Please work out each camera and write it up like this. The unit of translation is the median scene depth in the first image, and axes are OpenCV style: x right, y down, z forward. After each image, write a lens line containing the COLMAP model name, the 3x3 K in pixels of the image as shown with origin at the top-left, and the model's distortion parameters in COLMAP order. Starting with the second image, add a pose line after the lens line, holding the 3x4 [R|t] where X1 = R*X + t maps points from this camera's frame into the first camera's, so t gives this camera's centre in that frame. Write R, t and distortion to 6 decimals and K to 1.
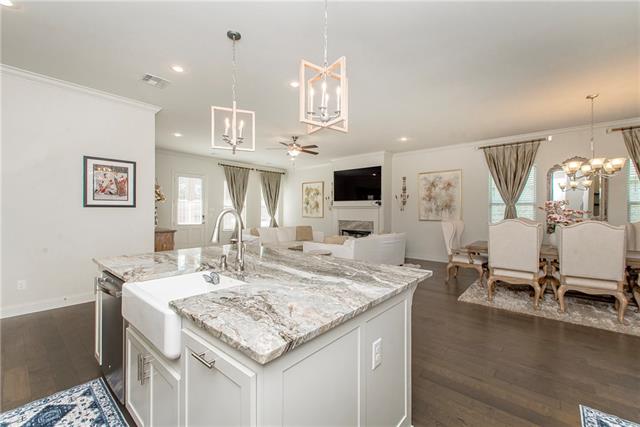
lens RADIAL K [[262.1, 0, 300.5], [0, 262.1, 209.0], [0, 0, 1]] dist [0.000544, 0.000247]
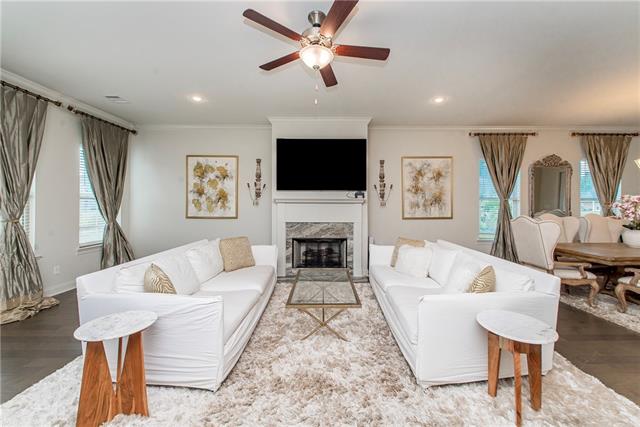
lens RADIAL K [[258.3, 0, 321.2], [0, 258.3, 206.1], [0, 0, 1]] dist [-0.000078, -0.000066]
pose [[0.717571, -0.008383, 0.696434, -0.248179], [-0.002753, 0.999886, 0.014872, -0.003768], [-0.696479, -0.012589, 0.717466, 0.635179]]
